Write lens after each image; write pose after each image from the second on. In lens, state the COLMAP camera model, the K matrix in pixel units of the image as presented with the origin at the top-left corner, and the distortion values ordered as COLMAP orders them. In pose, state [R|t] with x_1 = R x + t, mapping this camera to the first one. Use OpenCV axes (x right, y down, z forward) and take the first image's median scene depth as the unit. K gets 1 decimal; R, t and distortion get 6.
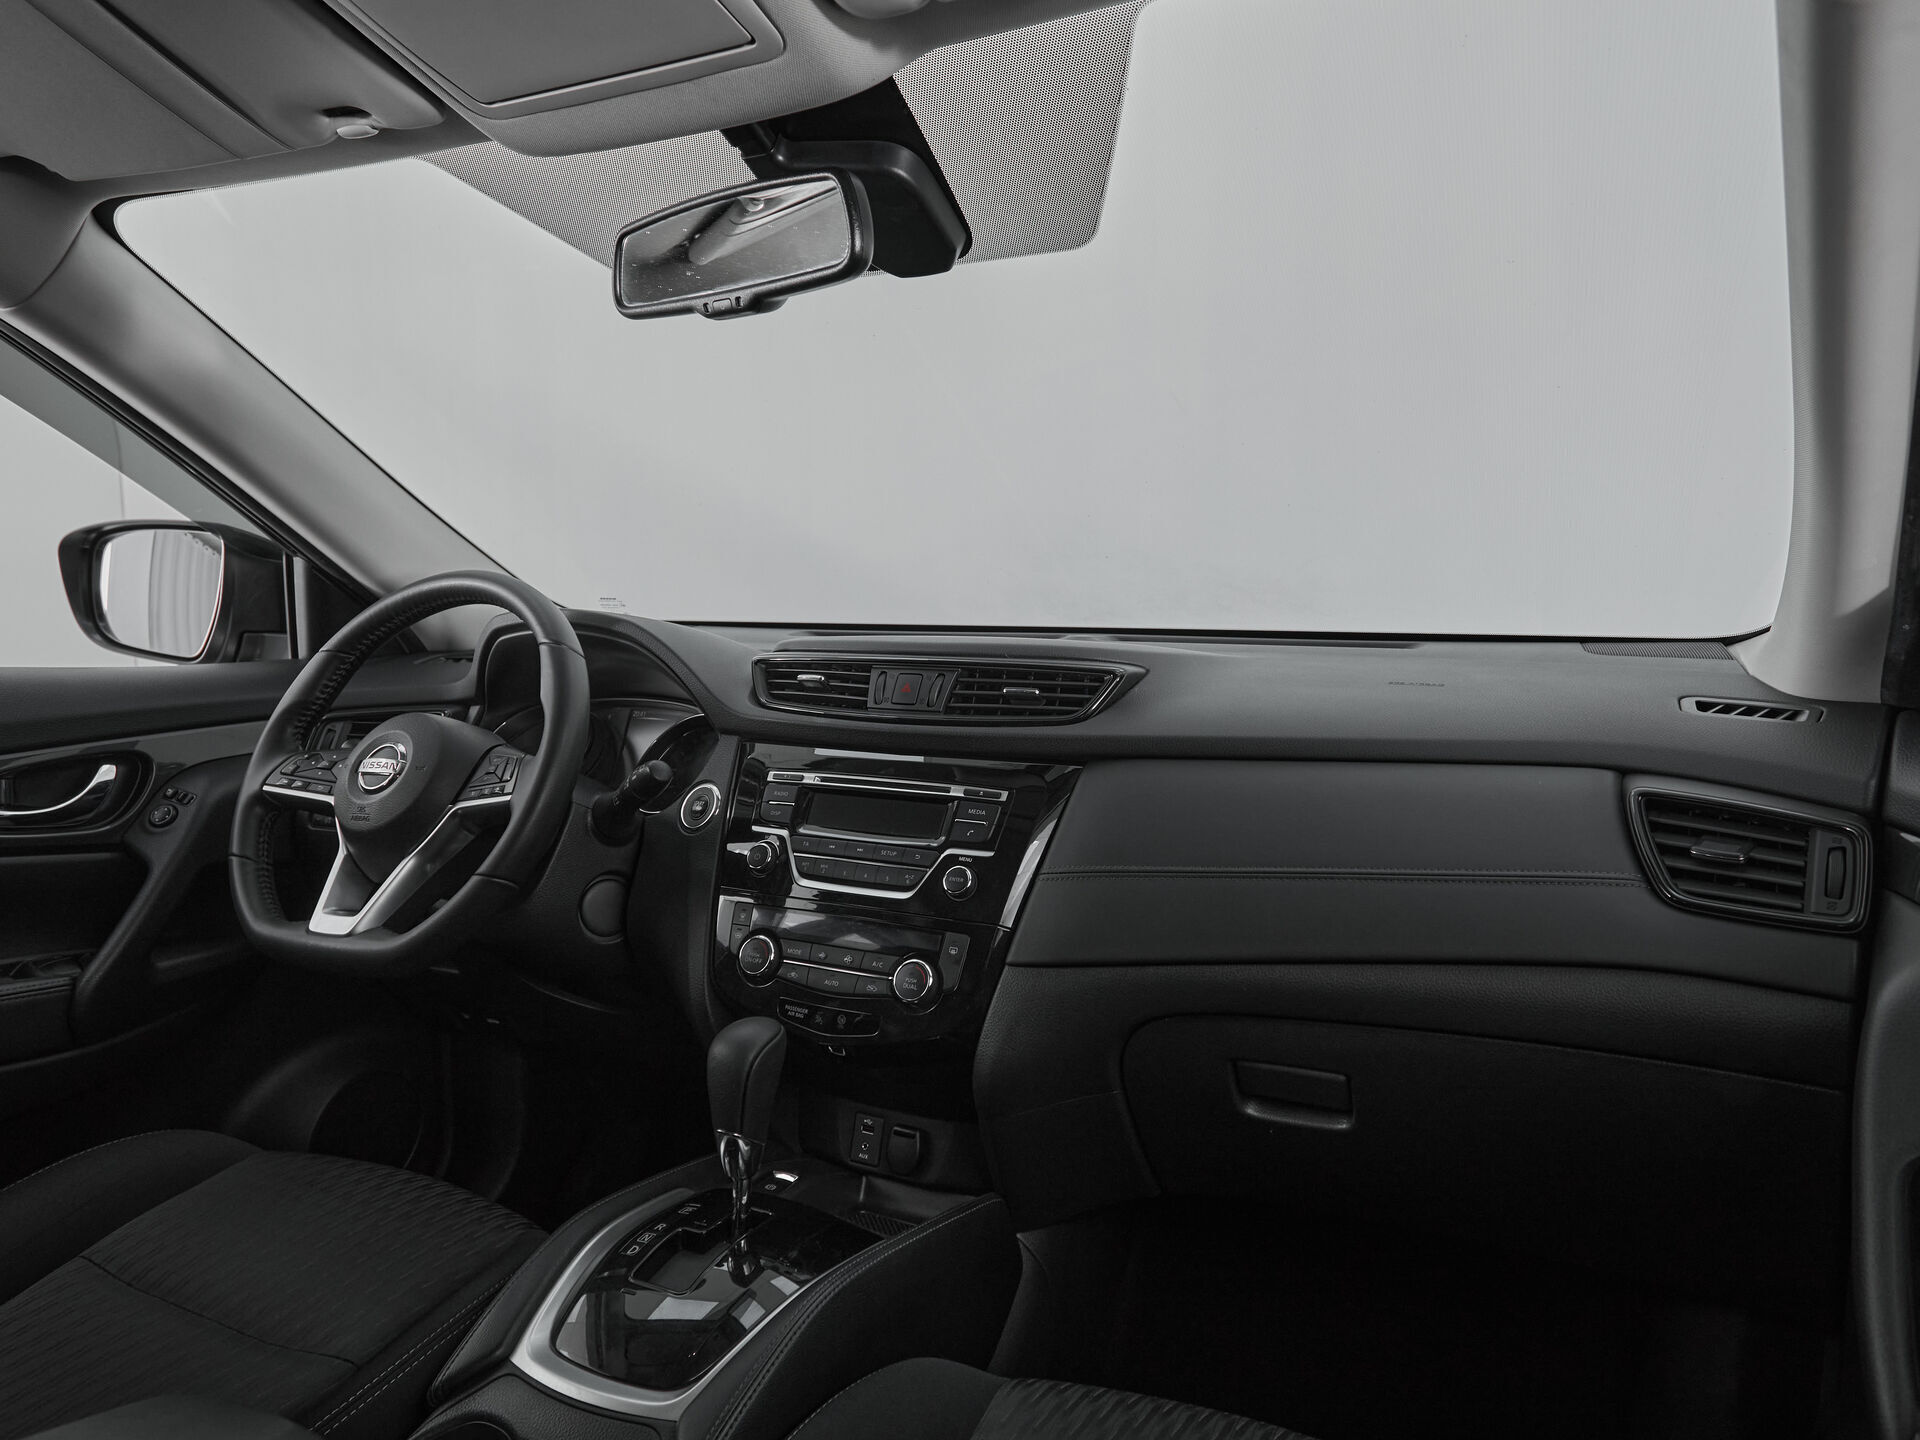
lens RADIAL K [[1281.3, 0, 997.1], [0, 1281.3, 770.9], [0, 0, 1]] dist [-0.010924, -0.005210]
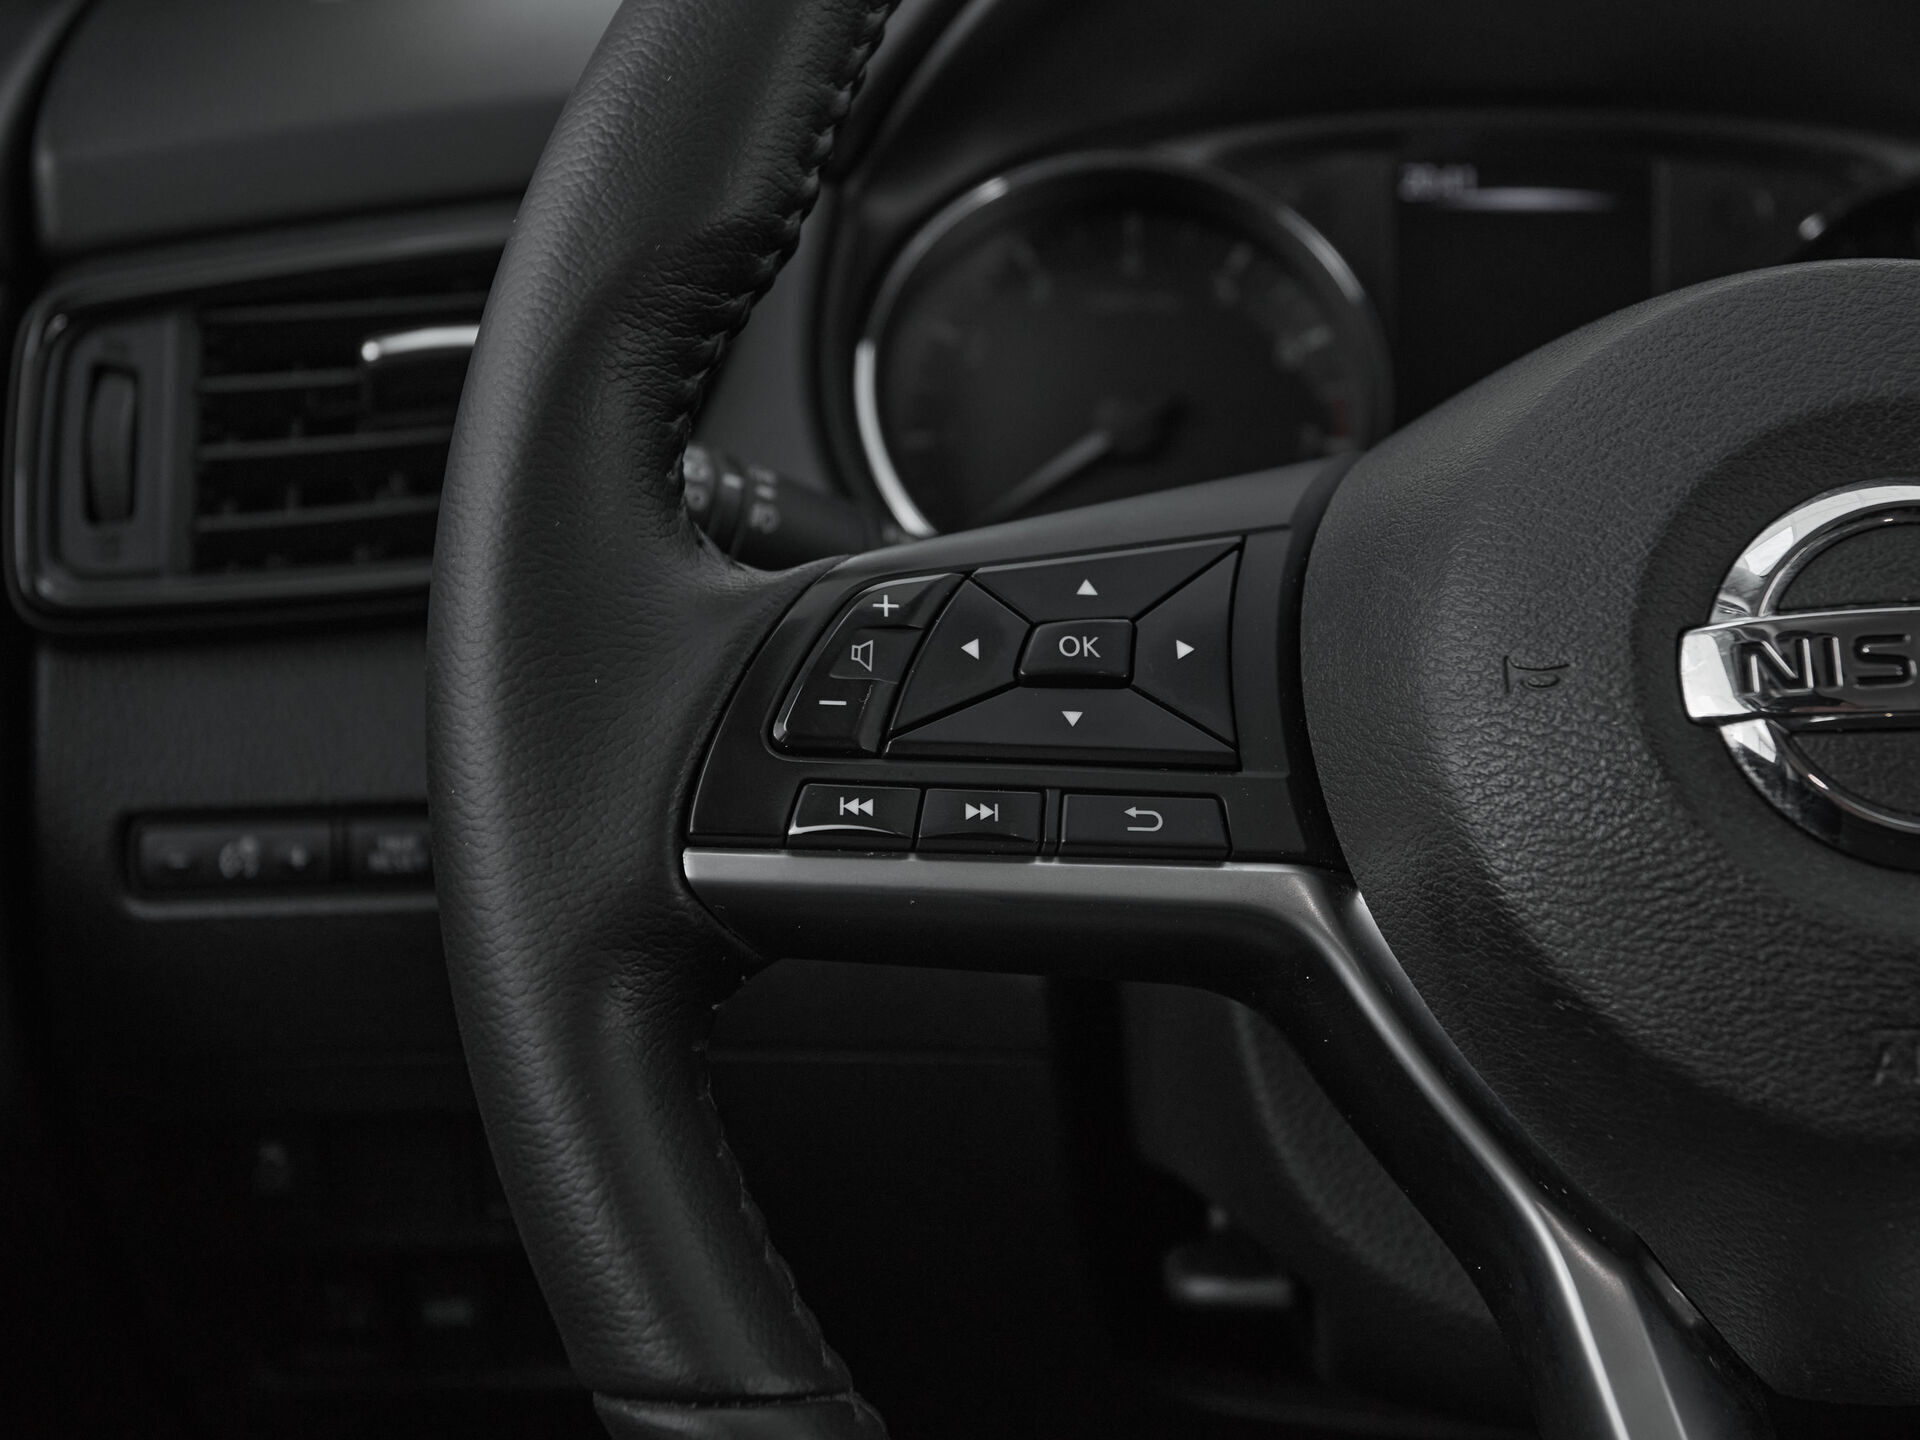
lens RADIAL K [[2409.6, 0, 924.1], [0, 2409.6, 644.8], [0, 0, 1]] dist [-0.022369, 0.000000]
pose [[0.933239, -0.125707, 0.336545, -0.700697], [0.065437, 0.980592, 0.184818, -0.064725], [-0.353247, -0.150457, 0.923352, 0.822099]]
